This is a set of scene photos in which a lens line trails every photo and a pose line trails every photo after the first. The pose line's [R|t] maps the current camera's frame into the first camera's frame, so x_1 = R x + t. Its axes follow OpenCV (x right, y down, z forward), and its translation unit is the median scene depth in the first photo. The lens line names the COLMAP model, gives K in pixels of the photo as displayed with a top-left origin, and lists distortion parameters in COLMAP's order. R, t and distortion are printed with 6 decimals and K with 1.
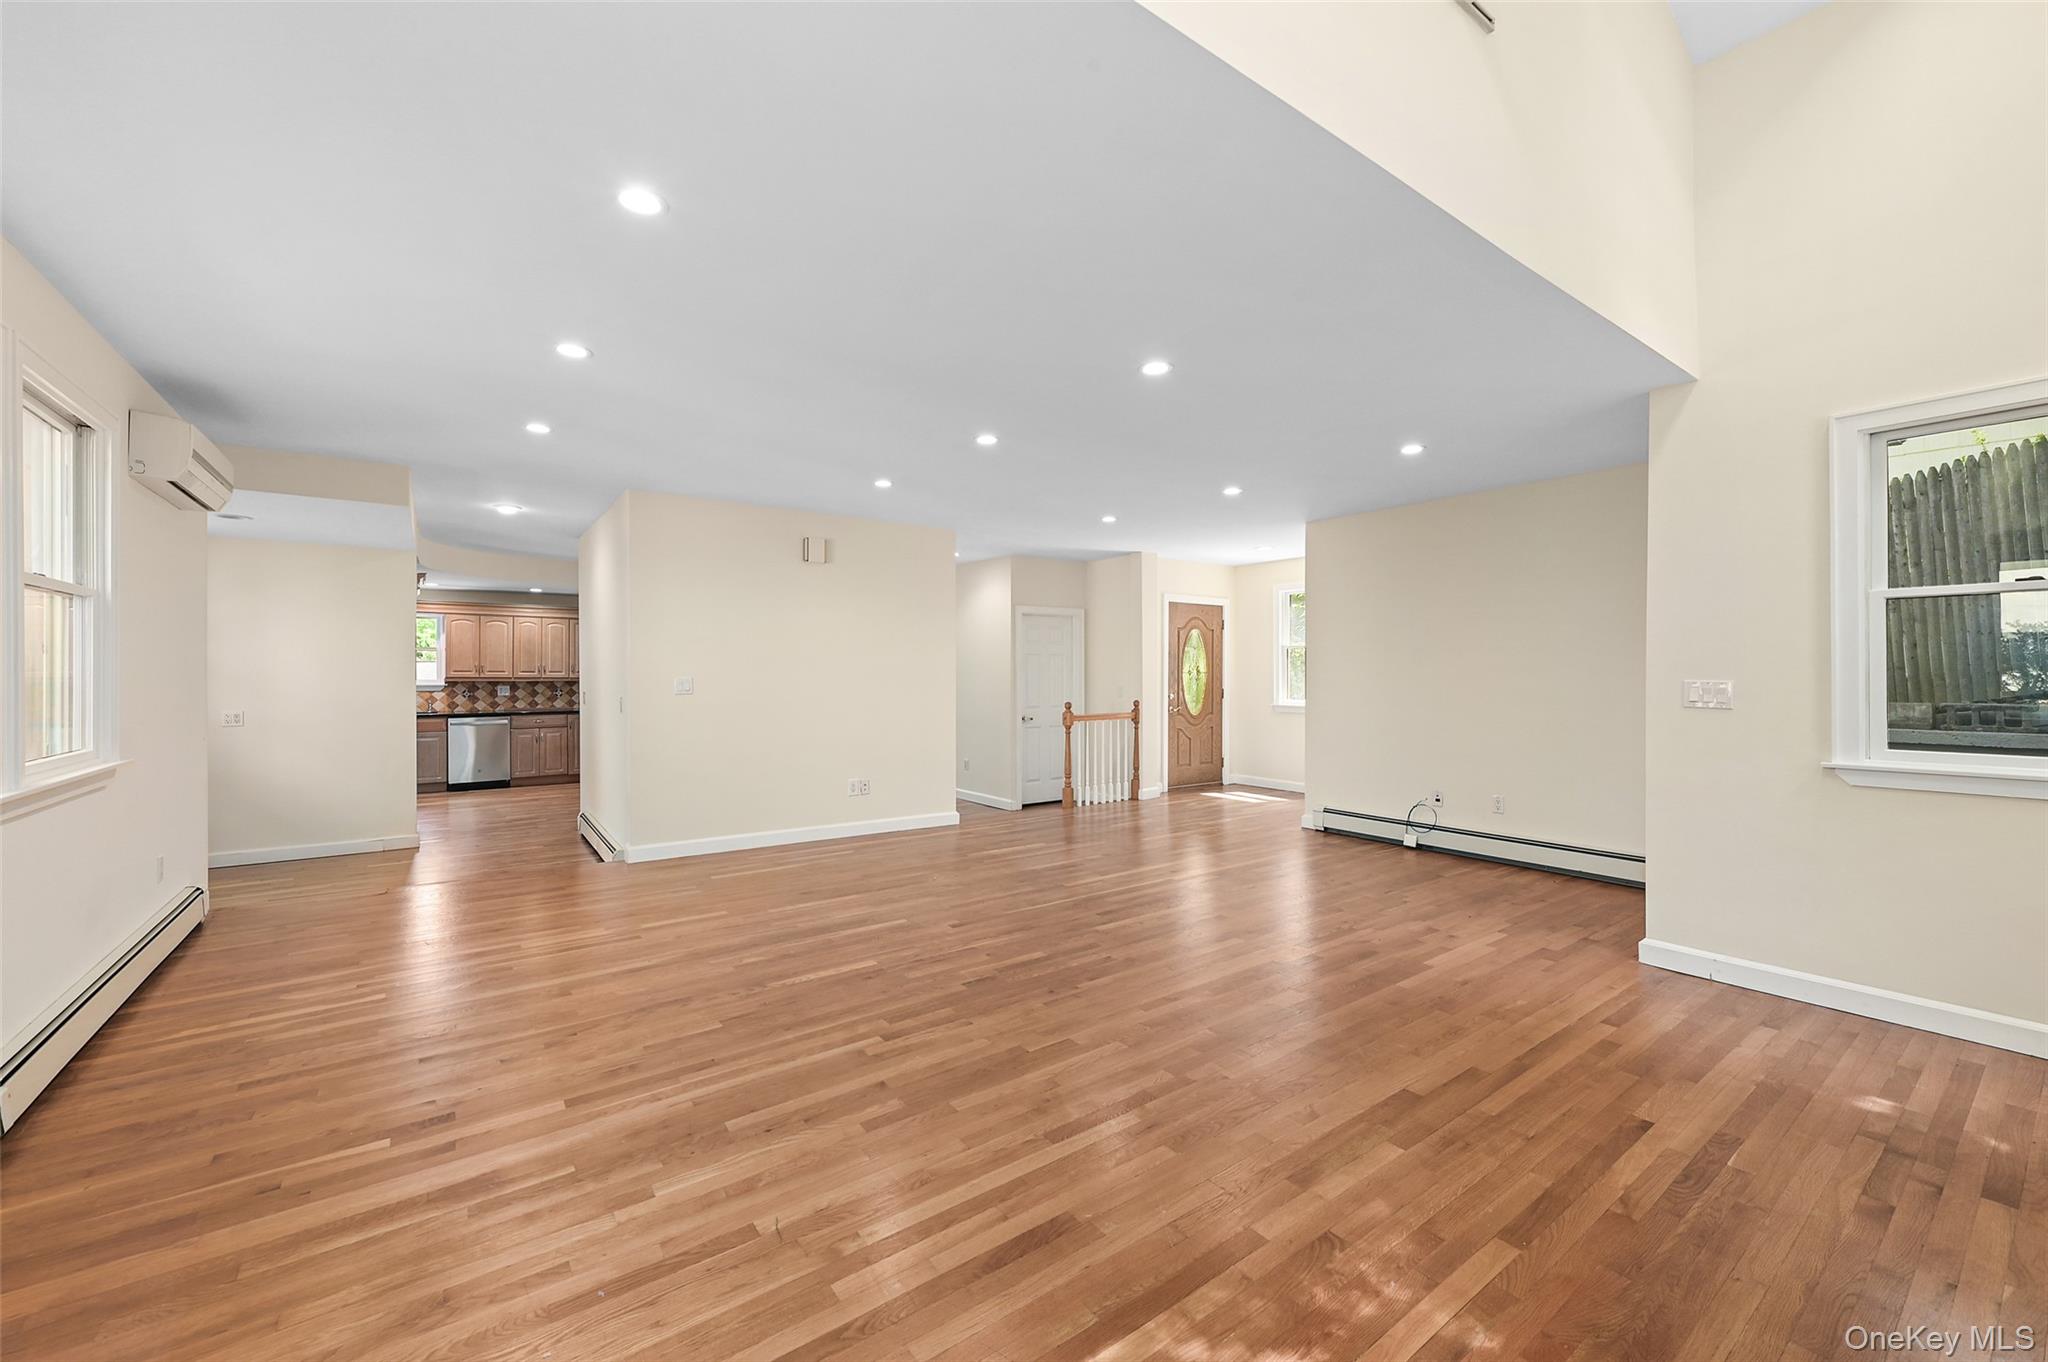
lens RADIAL K [[804.6, 0, 1020.7], [0, 804.6, 675.9], [0, 0, 1]] dist [0.006940, -0.001265]
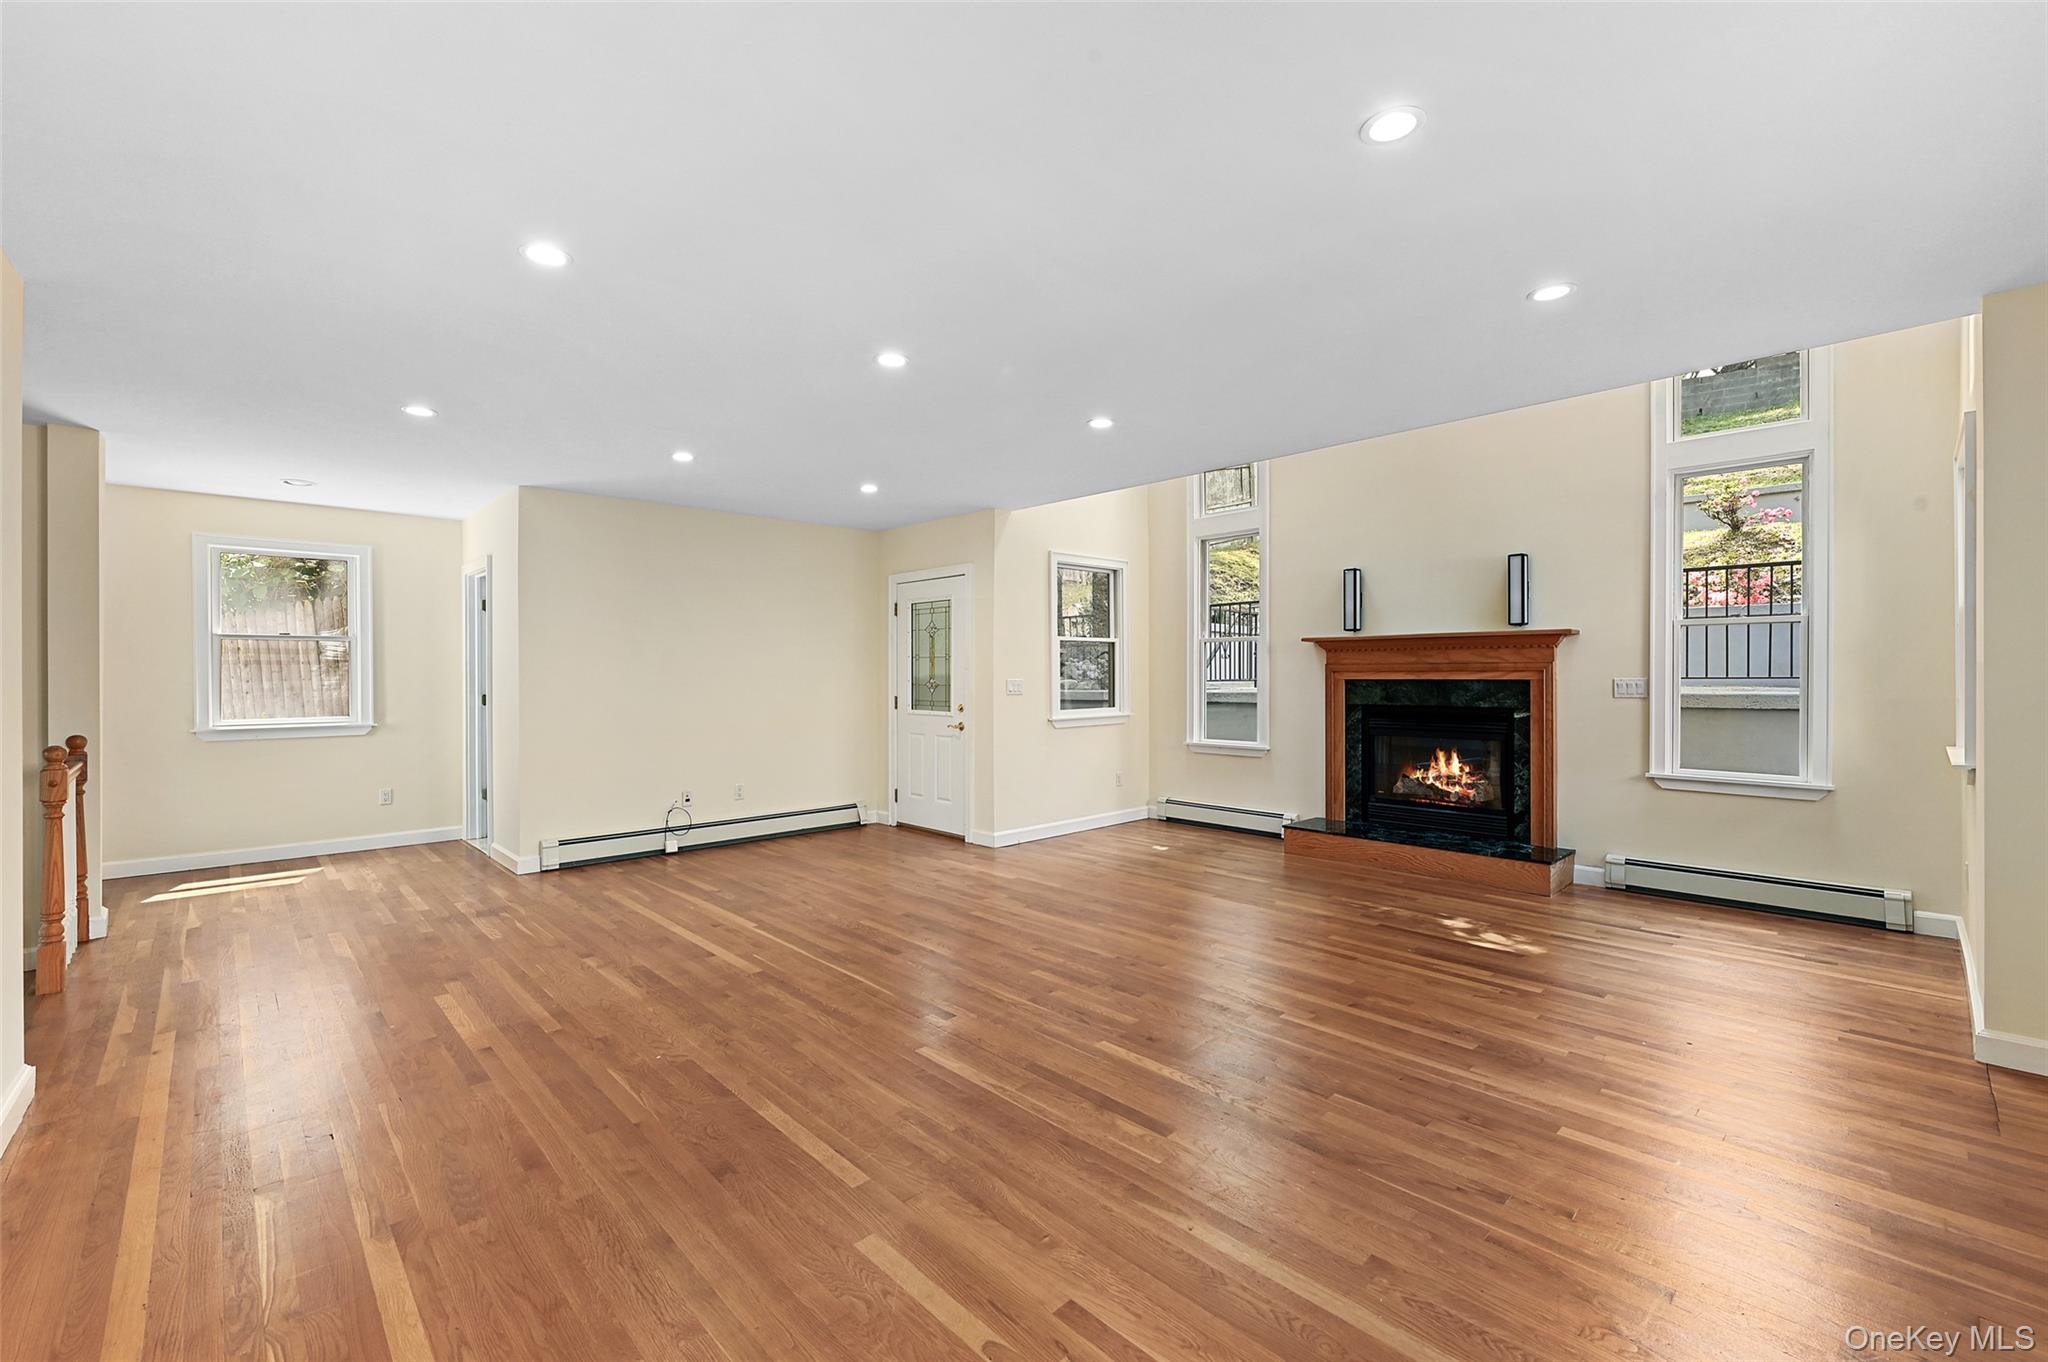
lens RADIAL K [[852.0, 0, 1019.0], [0, 852.0, 677.9], [0, 0, 1]] dist [0.002046, 0.000058]
pose [[-0.129375, -0.001687, 0.991594, -0.815499], [0.003257, 0.999992, 0.002126, -0.001788], [-0.991590, 0.003504, -0.129368, 0.973109]]
